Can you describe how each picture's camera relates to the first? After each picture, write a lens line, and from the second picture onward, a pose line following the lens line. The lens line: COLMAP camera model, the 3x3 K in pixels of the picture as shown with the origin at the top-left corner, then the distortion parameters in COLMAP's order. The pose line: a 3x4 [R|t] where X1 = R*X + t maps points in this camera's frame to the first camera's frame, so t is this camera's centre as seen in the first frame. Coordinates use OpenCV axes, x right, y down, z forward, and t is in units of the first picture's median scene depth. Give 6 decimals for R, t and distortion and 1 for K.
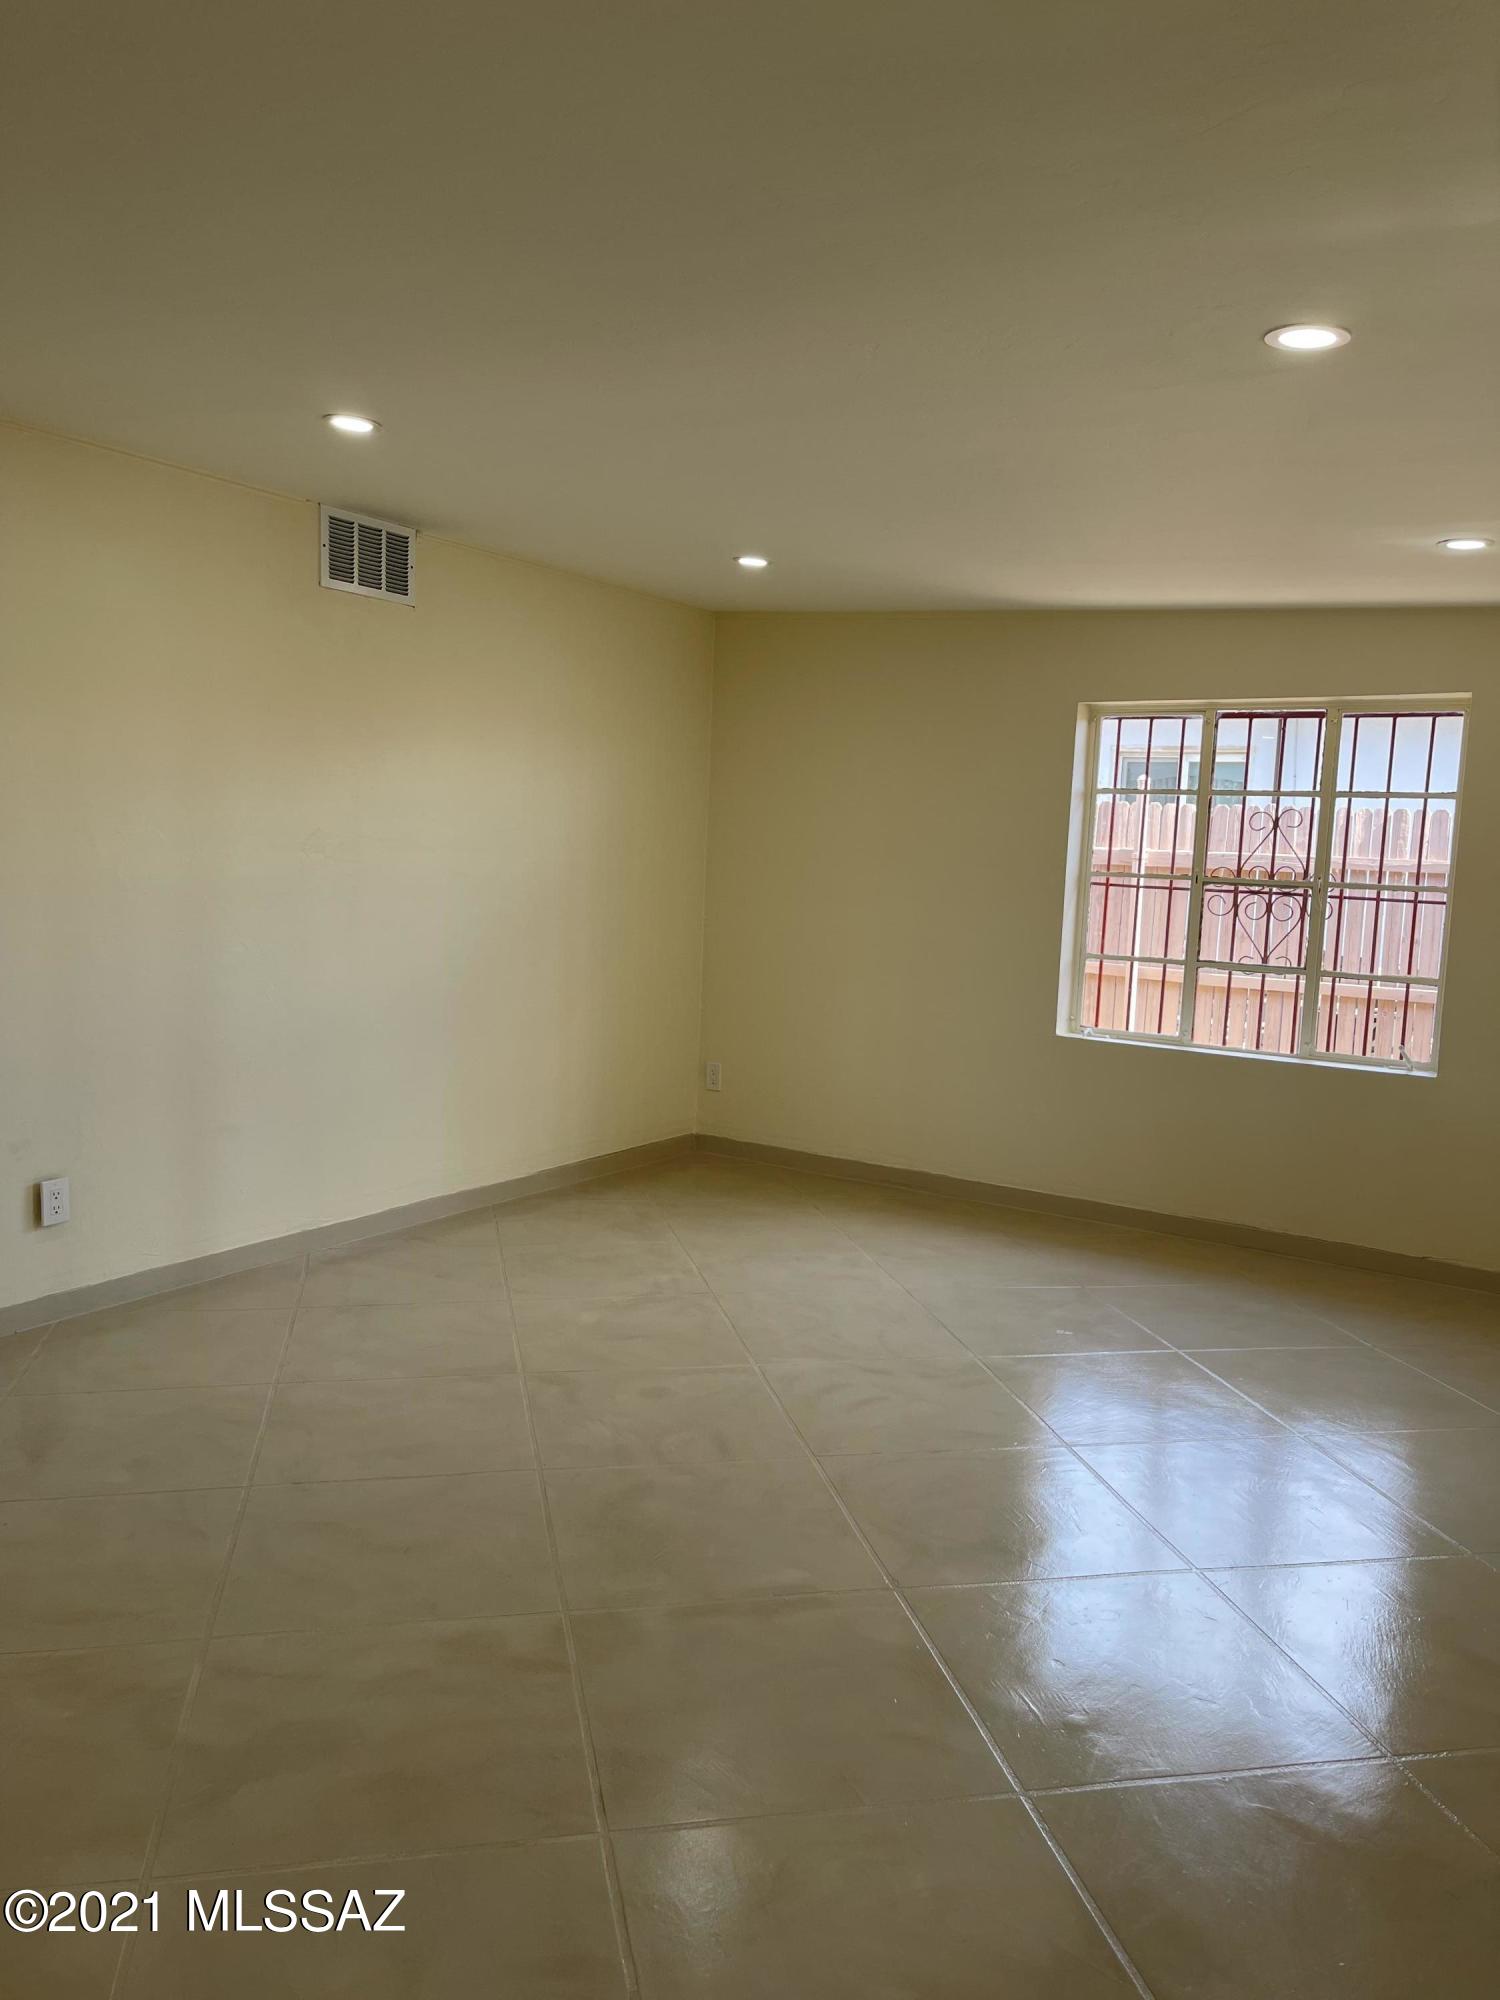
lens RADIAL K [[1552.7, 0, 743.4], [0, 1552.7, 1012.7], [0, 0, 1]] dist [0.048207, -0.007816]
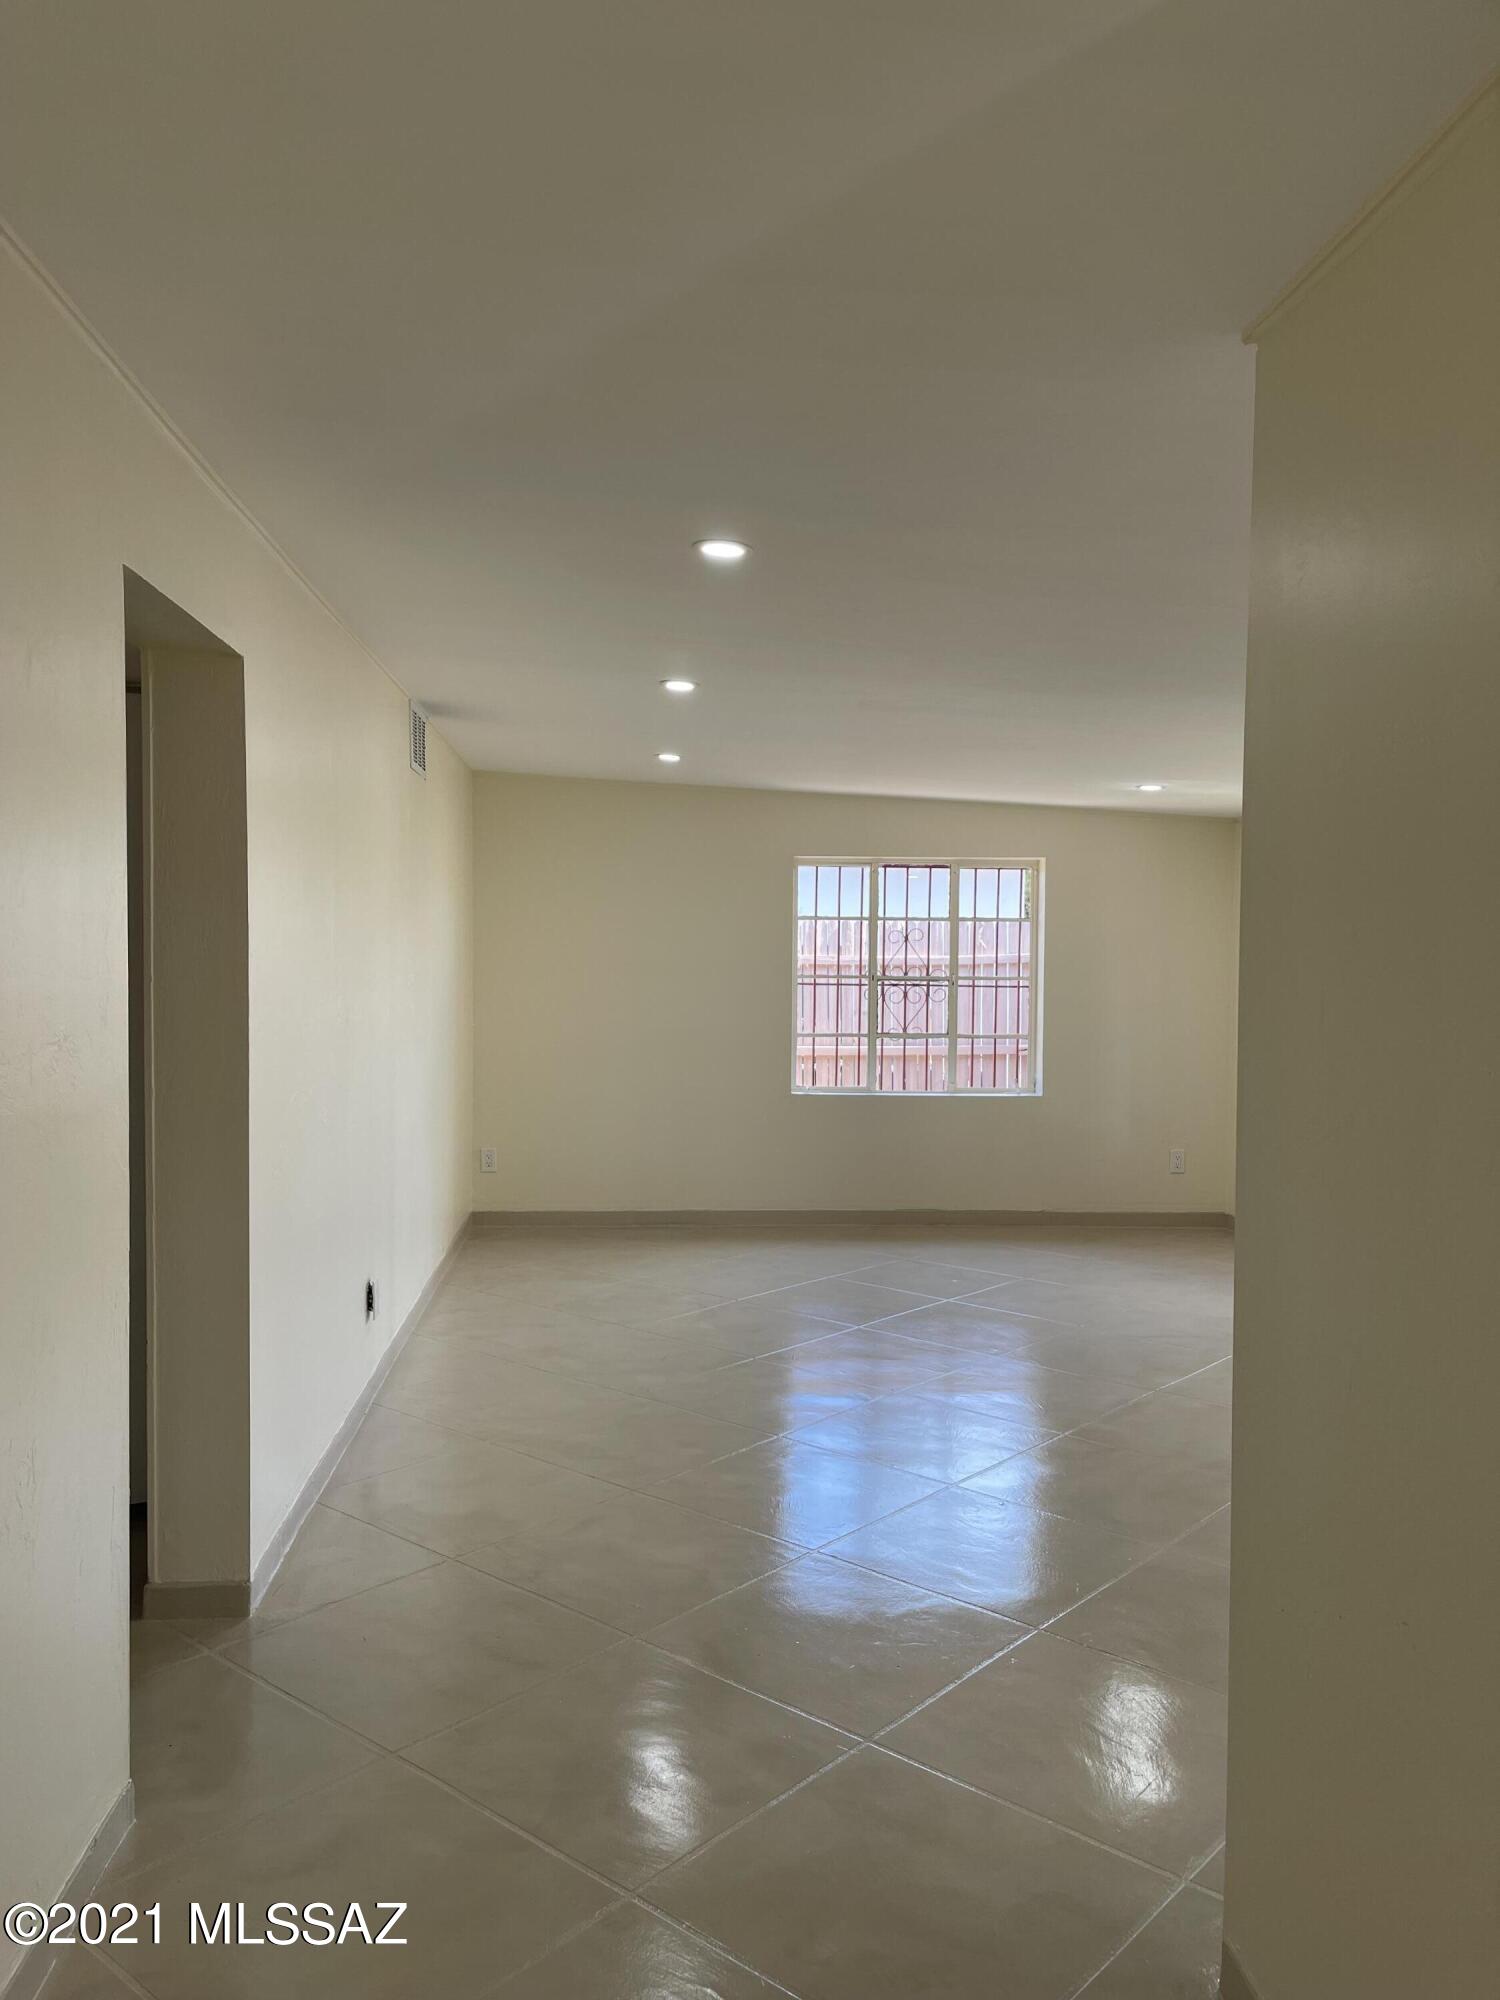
lens RADIAL K [[1552.7, 0, 751.6], [0, 1552.7, 991.1], [0, 0, 1]] dist [0.048207, -0.007816]
pose [[0.804993, -0.047093, 0.591413, -0.671454], [0.088123, 0.995278, -0.040695, -0.024584], [-0.586704, 0.084876, 0.805341, -0.099230]]
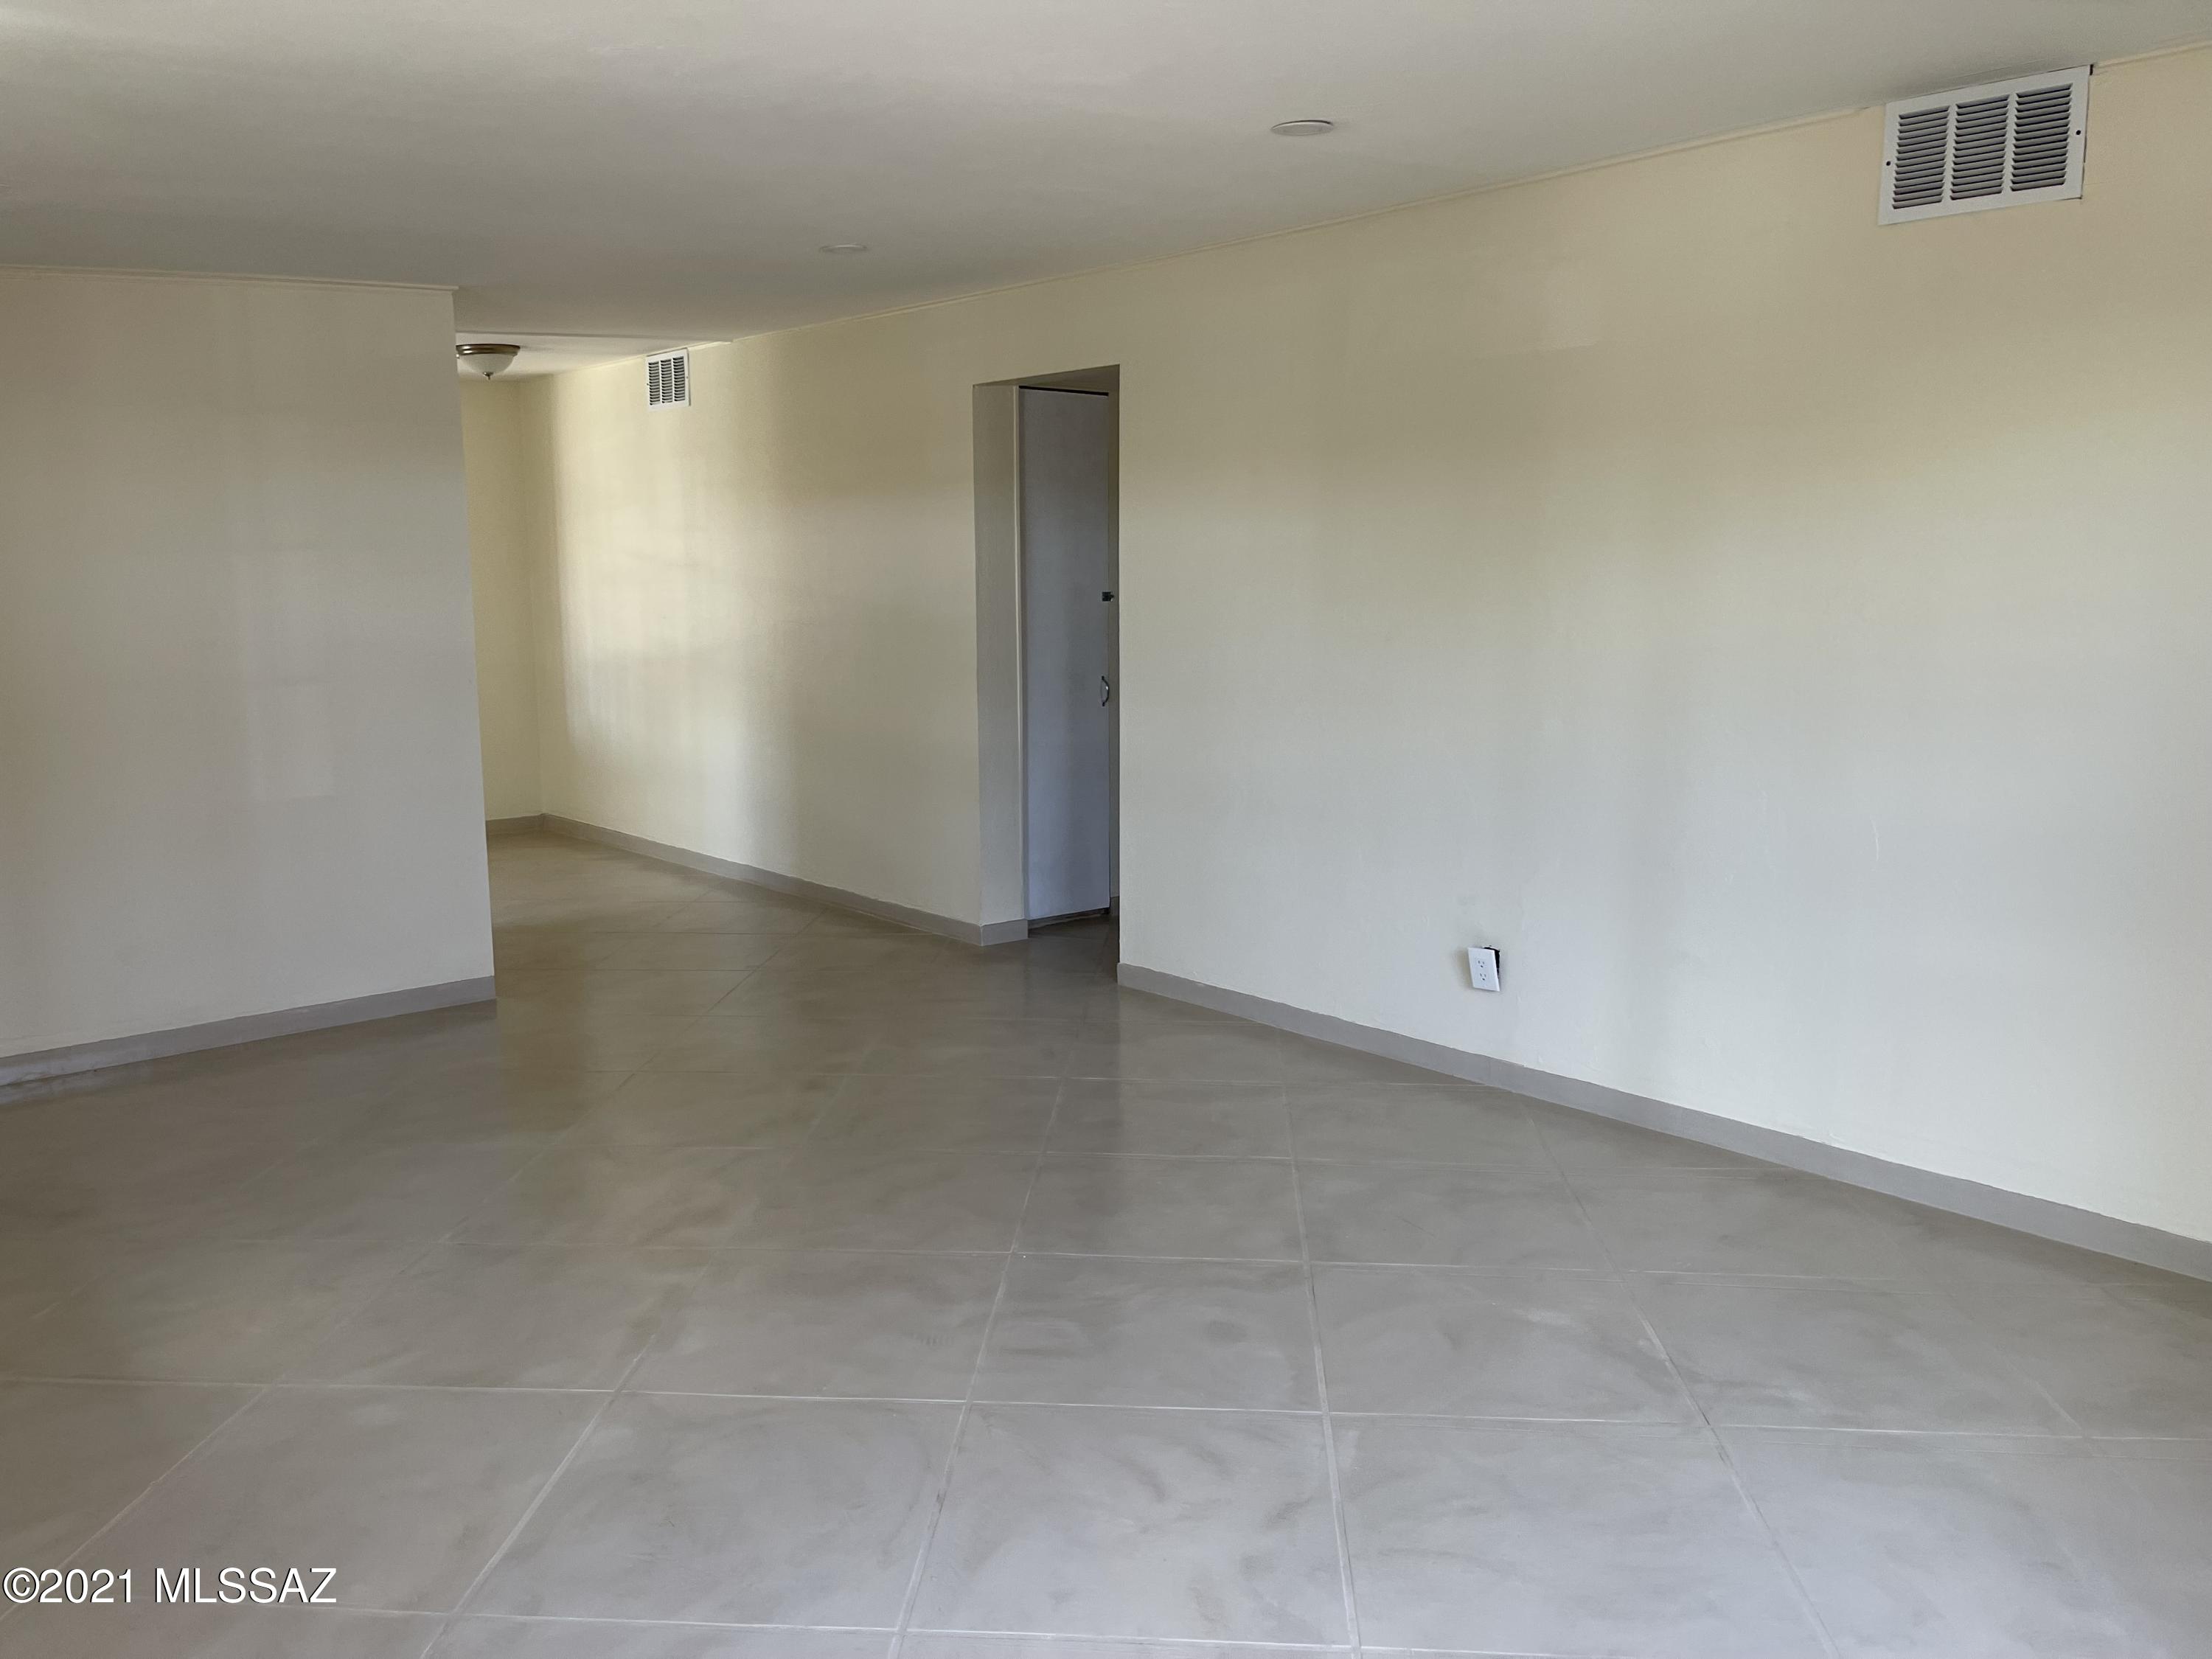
lens RADIAL K [[1717.3, 0, 1109.9], [0, 1717.3, 834.9], [0, 0, 1]] dist [0.048207, -0.007816]
pose [[-0.276016, 0.119765, -0.953662, 0.505172], [-0.123138, 0.979624, 0.158665, -0.078719], [0.953232, 0.161226, -0.255644, 0.792324]]
